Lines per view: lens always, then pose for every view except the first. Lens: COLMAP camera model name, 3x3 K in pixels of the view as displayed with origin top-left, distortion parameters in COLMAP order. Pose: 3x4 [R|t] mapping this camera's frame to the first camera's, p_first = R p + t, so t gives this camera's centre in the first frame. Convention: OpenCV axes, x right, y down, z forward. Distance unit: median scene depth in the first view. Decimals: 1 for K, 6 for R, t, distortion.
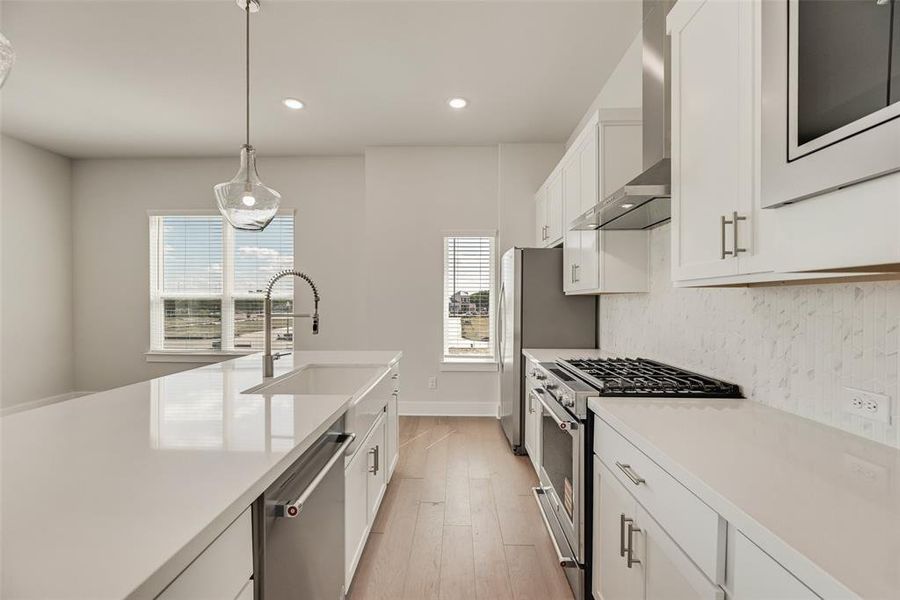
lens RADIAL K [[363.9, 0, 455.8], [0, 363.9, 303.3], [0, 0, 1]] dist [0.000356, -0.000879]
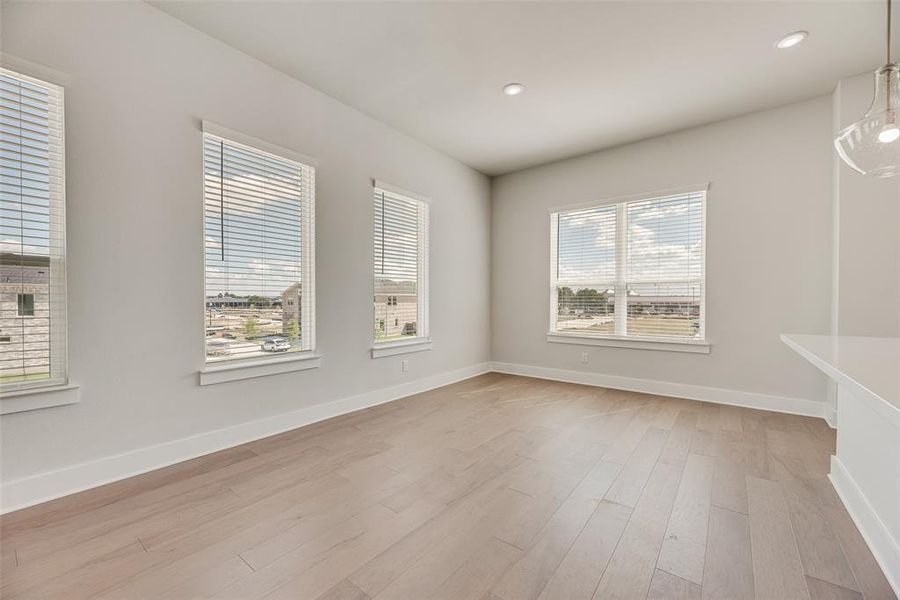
lens RADIAL K [[363.9, 0, 450.4], [0, 363.9, 305.6], [0, 0, 1]] dist [0.000356, -0.000879]
pose [[0.792923, 0.009821, -0.609243, -0.568735], [-0.005799, 0.999946, 0.008571, 0.057342], [0.609295, -0.003264, 0.792937, -0.140003]]
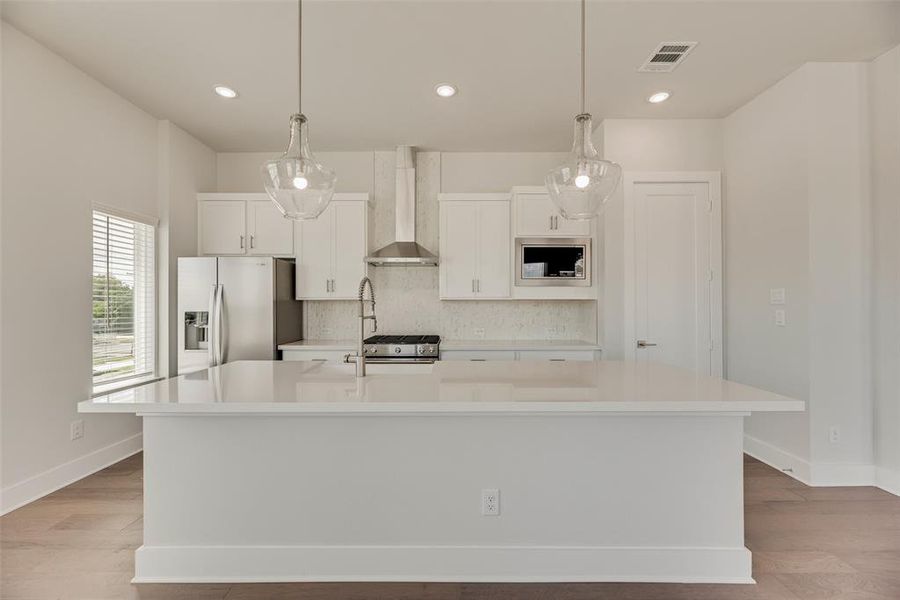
lens RADIAL K [[363.9, 0, 453.3], [0, 363.9, 305.0], [0, 0, 1]] dist [0.000356, -0.000879]
pose [[-0.001538, 0.002476, 0.999996, -0.954596], [0.005137, 0.999984, -0.002468, 0.000965], [-0.999986, 0.005133, -0.001550, 0.435116]]
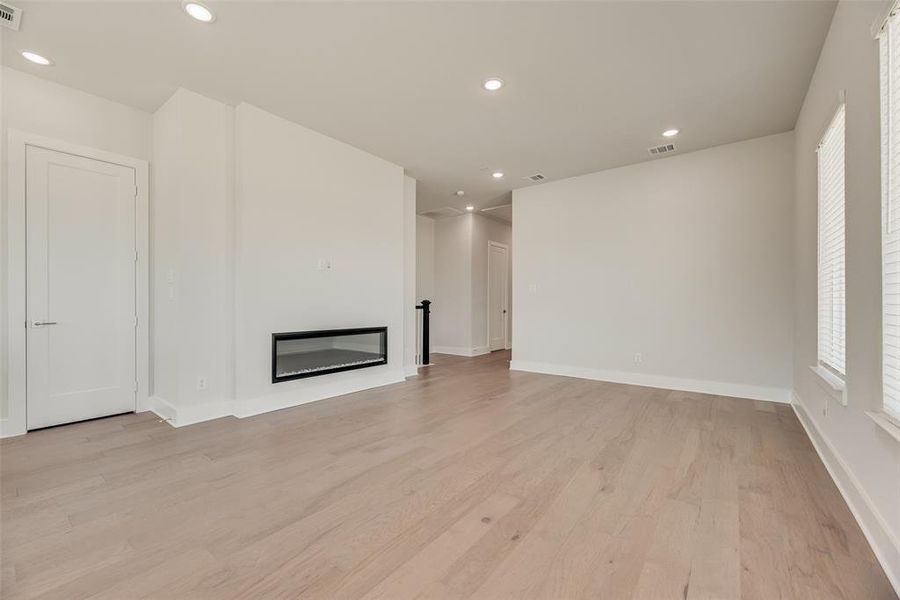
lens RADIAL K [[363.9, 0, 450.8], [0, 363.9, 301.7], [0, 0, 1]] dist [0.000356, -0.000879]
pose [[-0.793063, -0.001486, 0.609138, -1.373564], [-0.000774, 0.999999, 0.001432, 0.056694], [-0.609139, 0.000664, -0.793063, -0.033586]]
